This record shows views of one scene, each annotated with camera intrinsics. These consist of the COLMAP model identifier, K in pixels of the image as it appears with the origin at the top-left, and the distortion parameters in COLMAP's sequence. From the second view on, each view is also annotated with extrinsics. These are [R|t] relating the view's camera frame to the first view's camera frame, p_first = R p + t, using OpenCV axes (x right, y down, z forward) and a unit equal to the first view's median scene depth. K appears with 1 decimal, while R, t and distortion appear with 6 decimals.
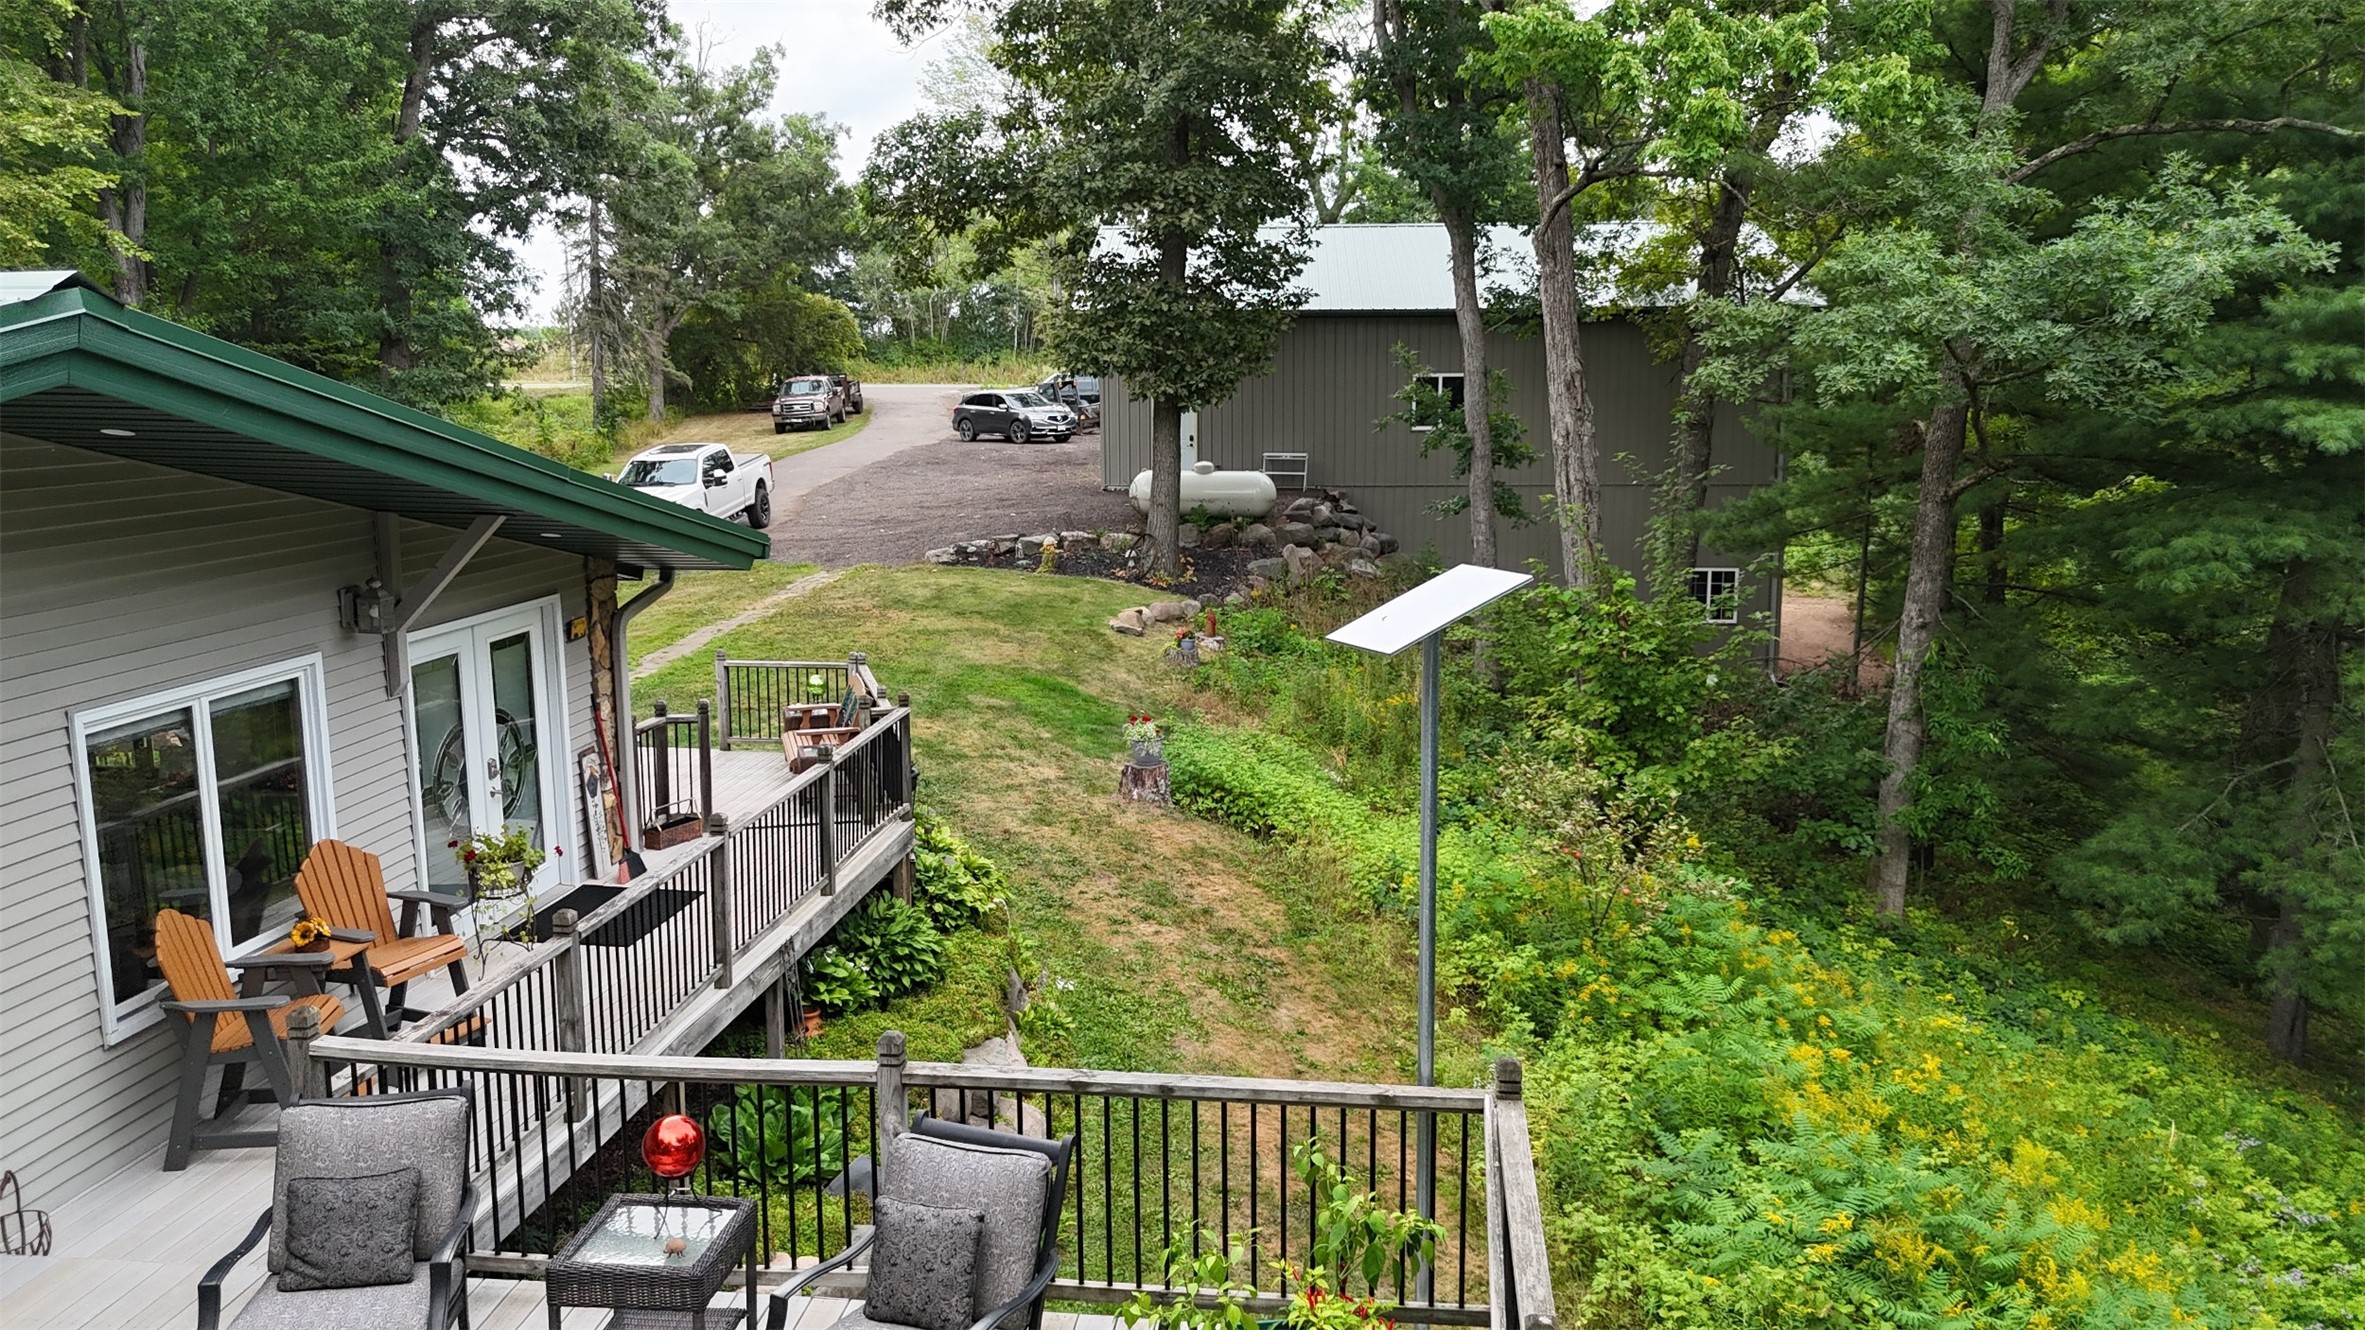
lens RADIAL K [[1757.3, 0, 1183.8], [0, 1757.3, 667.7], [0, 0, 1]] dist [0.051904, -0.047417]
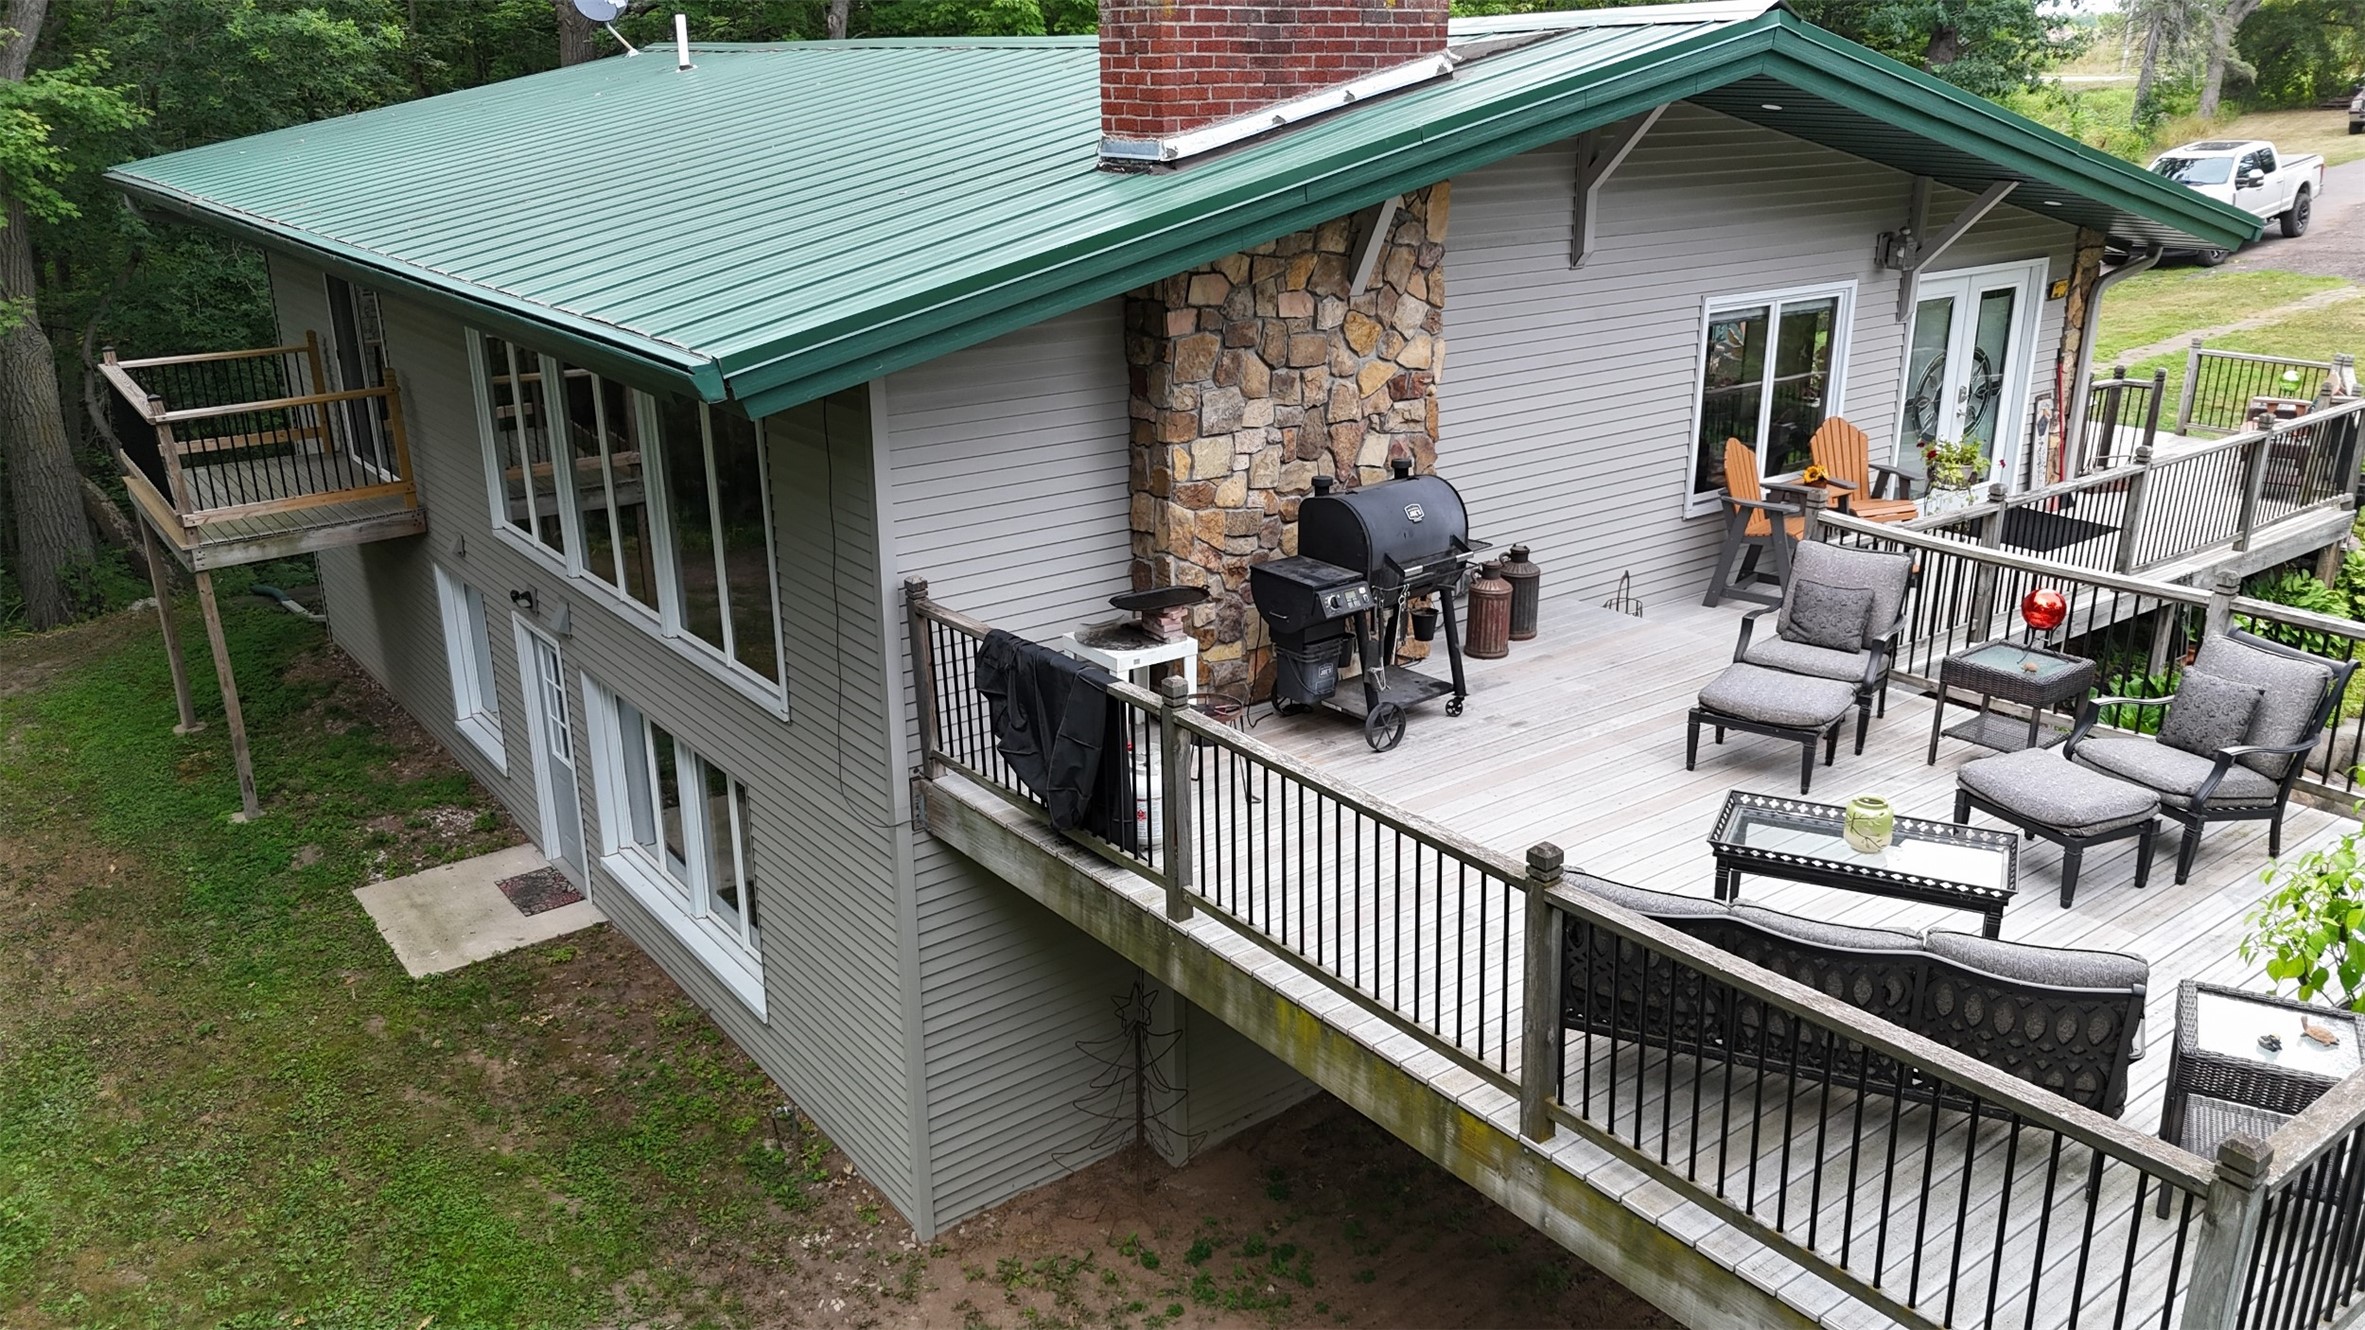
lens RADIAL K [[1757.3, 0, 1199.7], [0, 1757.3, 671.5], [0, 0, 1]] dist [0.051904, -0.047417]
pose [[0.707048, 0.225872, -0.670124, 0.114458], [-0.114035, 0.971634, 0.207181, 0.050280], [0.697911, -0.070069, 0.712749, -0.289756]]
